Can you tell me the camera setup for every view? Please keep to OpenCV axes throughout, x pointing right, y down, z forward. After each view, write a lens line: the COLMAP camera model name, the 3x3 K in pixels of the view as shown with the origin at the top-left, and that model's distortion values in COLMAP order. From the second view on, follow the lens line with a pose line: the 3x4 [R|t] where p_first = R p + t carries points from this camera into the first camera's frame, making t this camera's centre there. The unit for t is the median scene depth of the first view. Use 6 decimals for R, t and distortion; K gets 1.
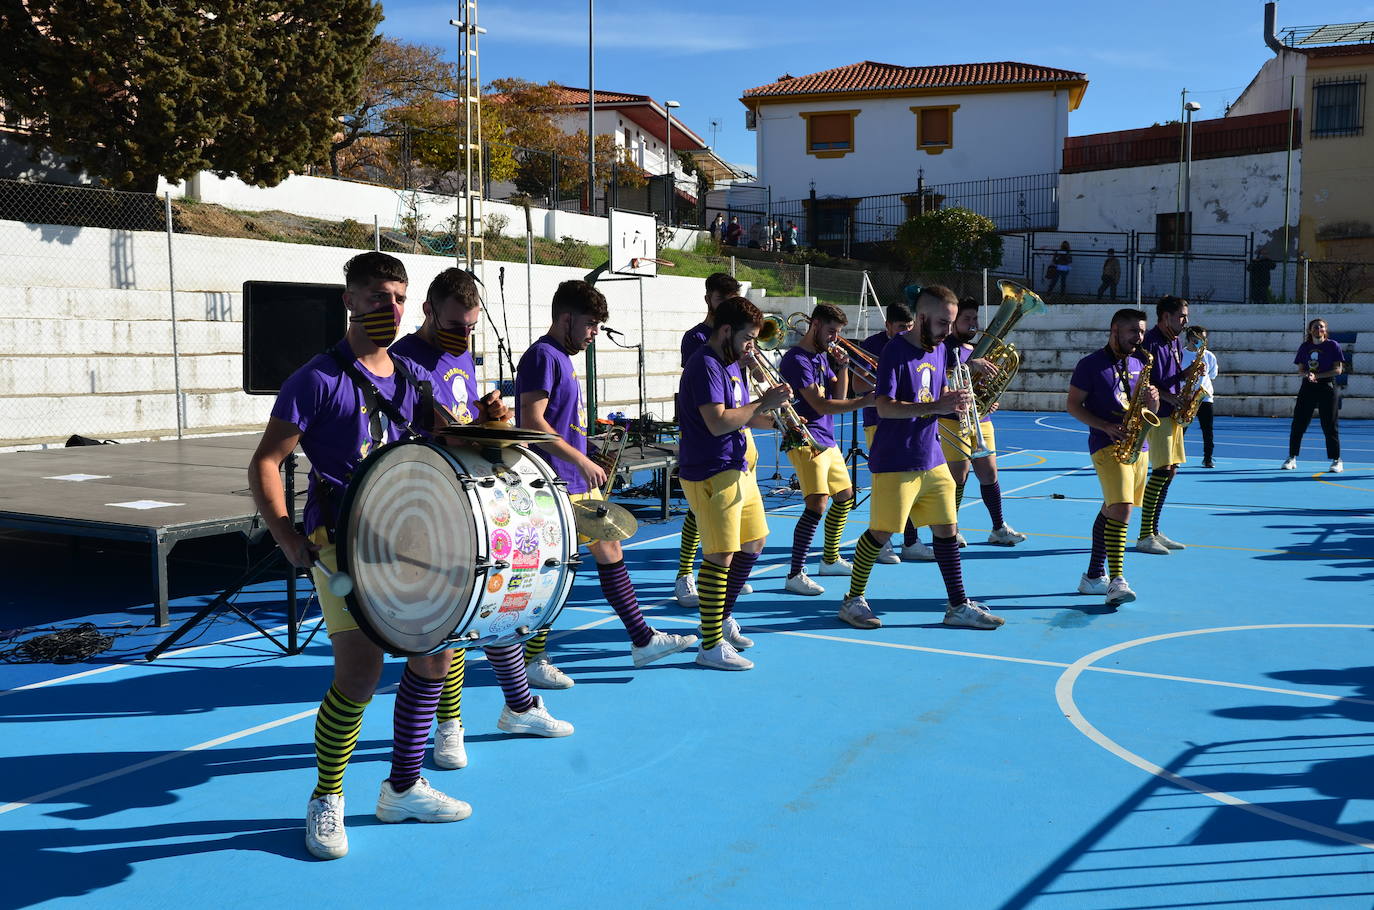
lens RADIAL K [[1322.1, 0, 677.2], [0, 1322.1, 459.8], [0, 0, 1]] dist [-0.062407, 0.168622]
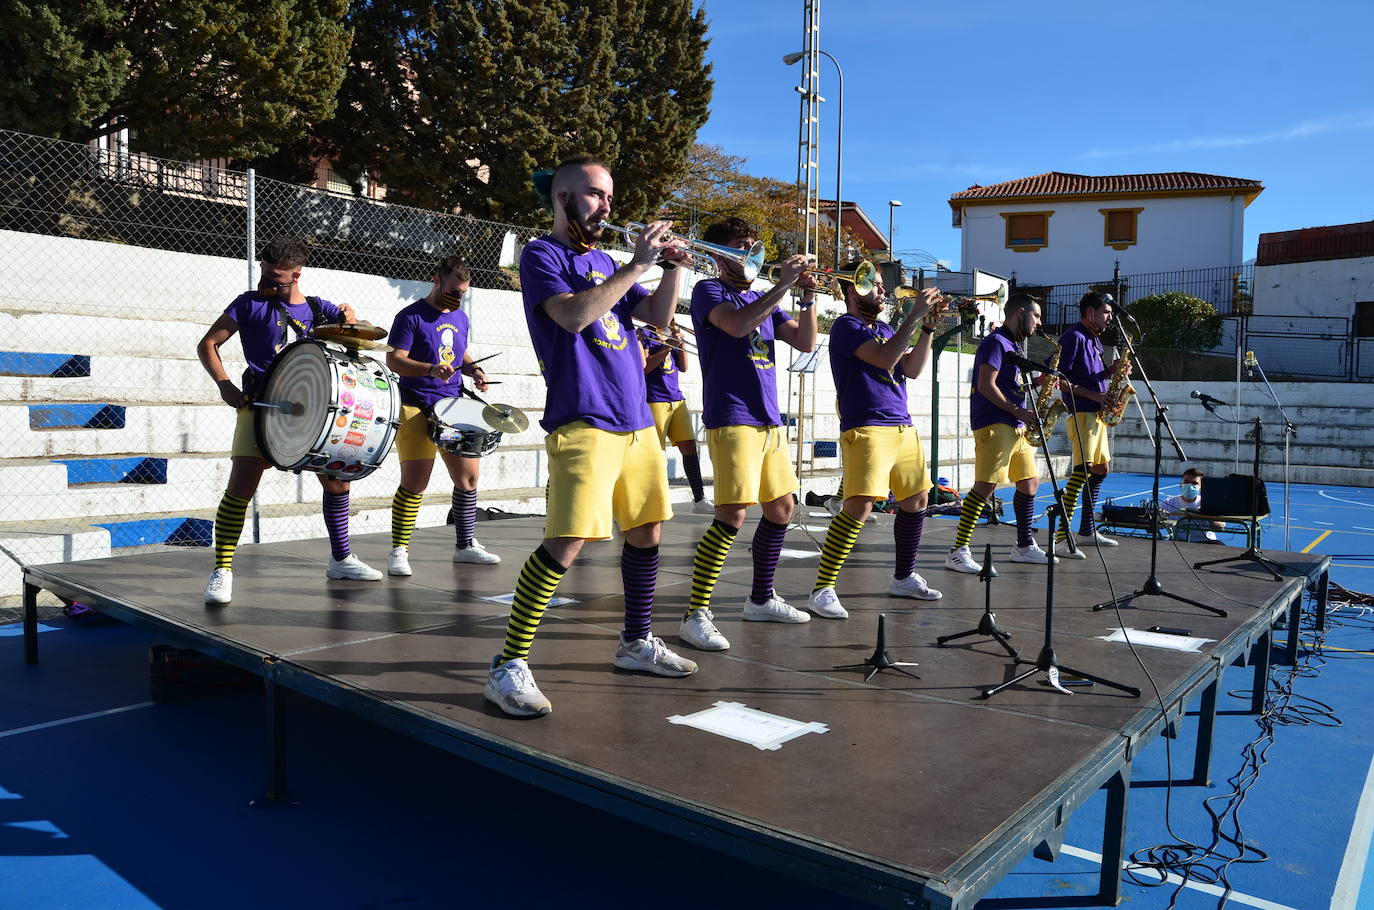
lens RADIAL K [[1012.5, 0, 687.0], [0, 1012.5, 455.0], [0, 0, 1]] dist [-0.130735, 0.121280]
pose [[0.991616, 0.031171, -0.125404, -0.088609], [-0.035917, 0.998715, -0.035761, -0.011924], [0.124128, 0.039966, 0.991461, 0.140737]]
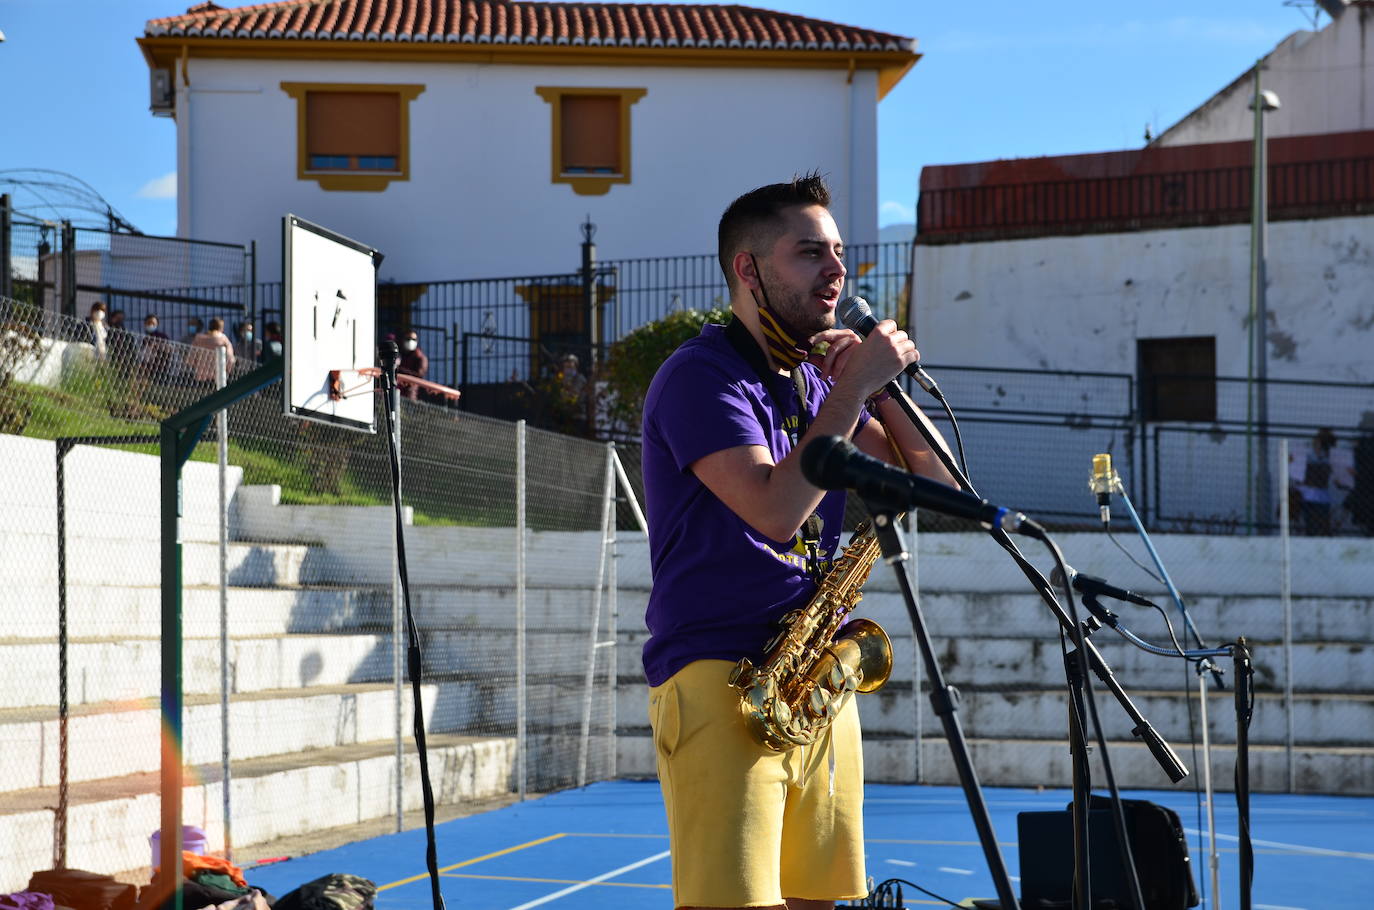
lens RADIAL K [[2745.5, 0, 687.0], [0, 2745.5, 455.0], [0, 0, 1]] dist [0.203454, 0.450000]
pose [[0.946025, 0.024865, 0.323139, -0.097150], [0.022479, 0.989617, -0.141959, -0.016632], [-0.323313, 0.141561, 0.935644, 0.177656]]
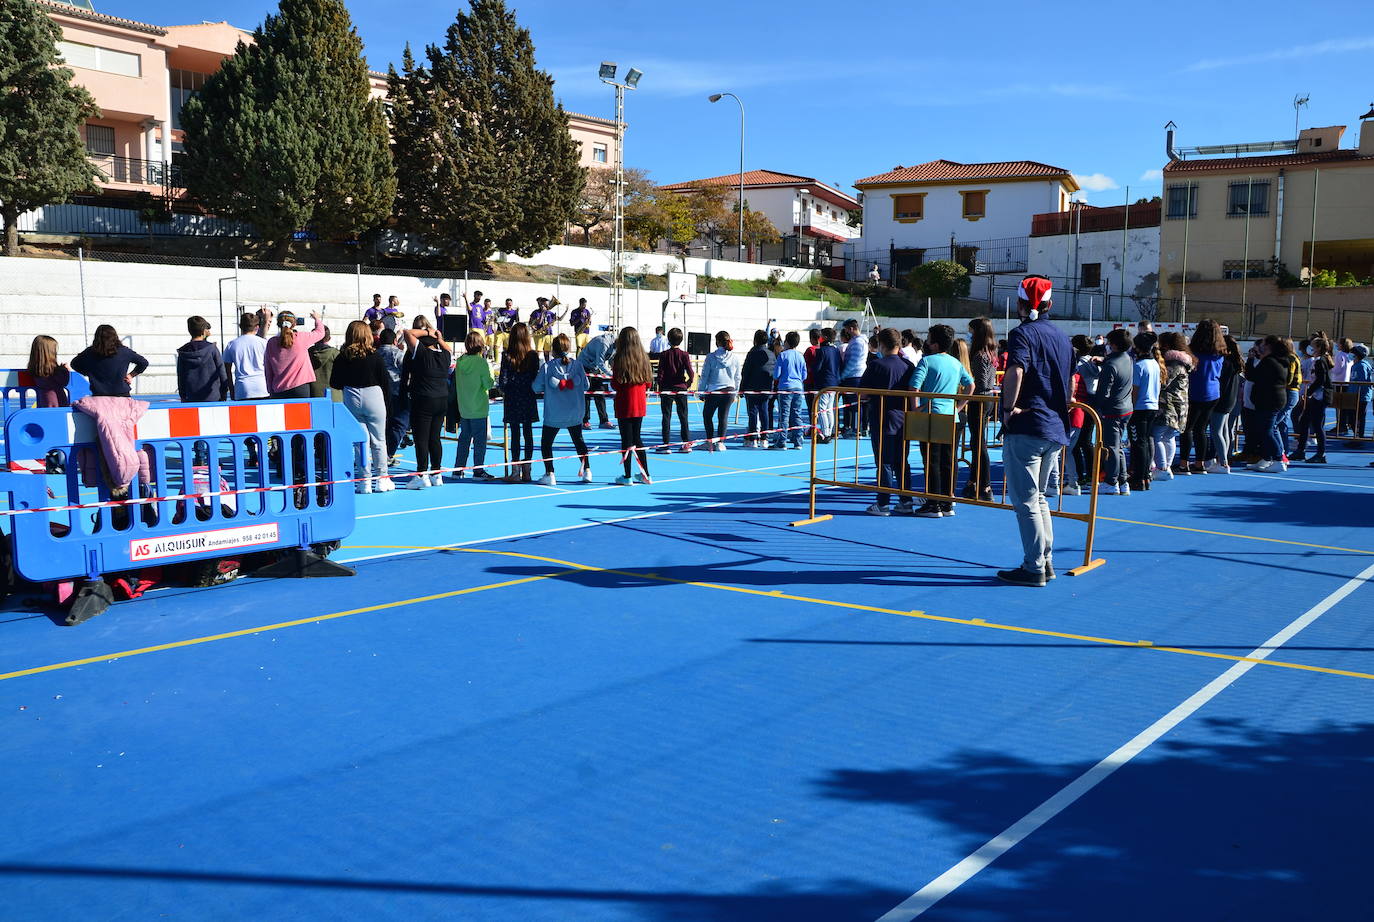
lens RADIAL K [[1020.5, 0, 687.0], [0, 1020.5, 461.0], [0, 0, 1]] dist [-0.076929, 0.000121]
pose [[0.973301, 0.044764, -0.225127, 0.198229], [-0.038148, 0.998705, 0.033655, 0.032911], [0.226342, -0.024169, 0.973748, -0.334354]]
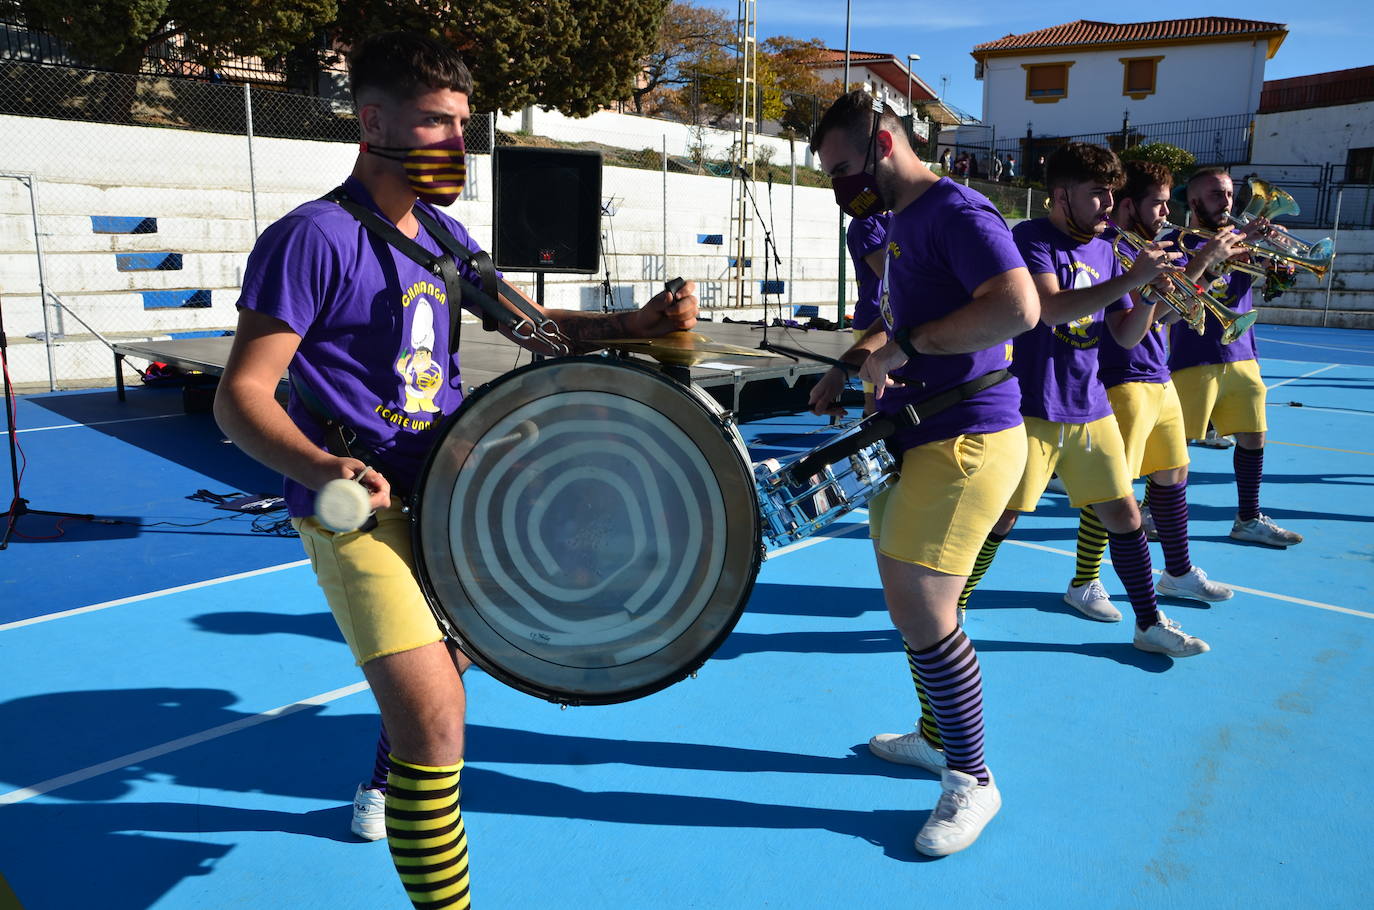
lens RADIAL K [[1004.4, 0, 687.0], [0, 1004.4, 455.0], [0, 0, 1]] dist [-0.133283, 0.119925]
pose [[0.978007, 0.054482, -0.201332, -0.007939], [-0.032586, 0.993340, 0.110513, -0.000441], [0.206012, -0.101522, 0.973269, 0.057868]]
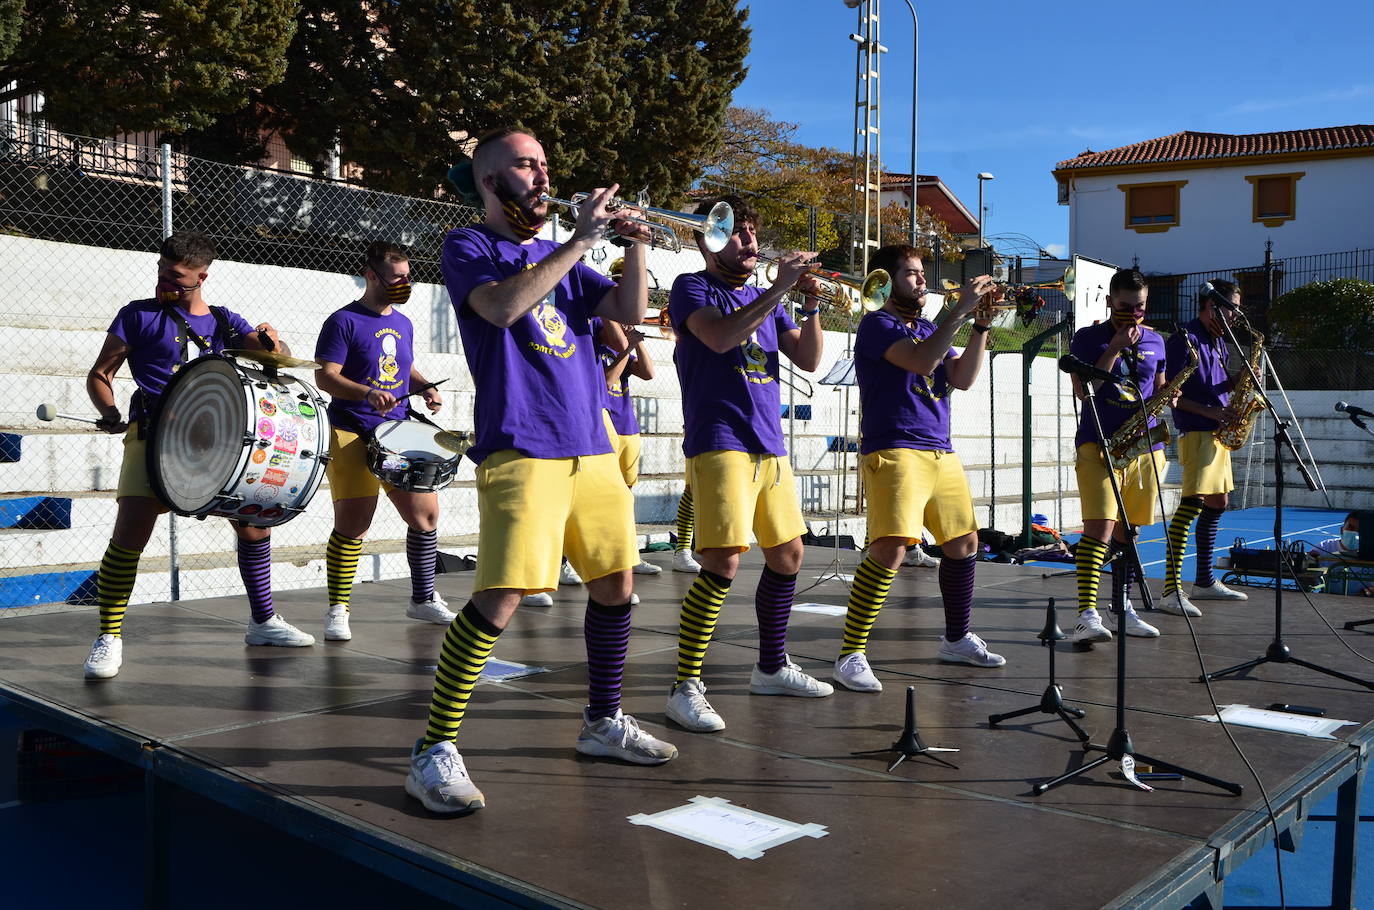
lens RADIAL K [[1240.4, 0, 687.0], [0, 1240.4, 455.0], [0, 0, 1]] dist [-0.083818, 0.152721]
pose [[0.985873, 0.018580, -0.166462, -0.082653], [-0.029340, 0.997619, -0.062418, -0.012068], [0.164906, 0.066420, 0.984070, 0.142495]]
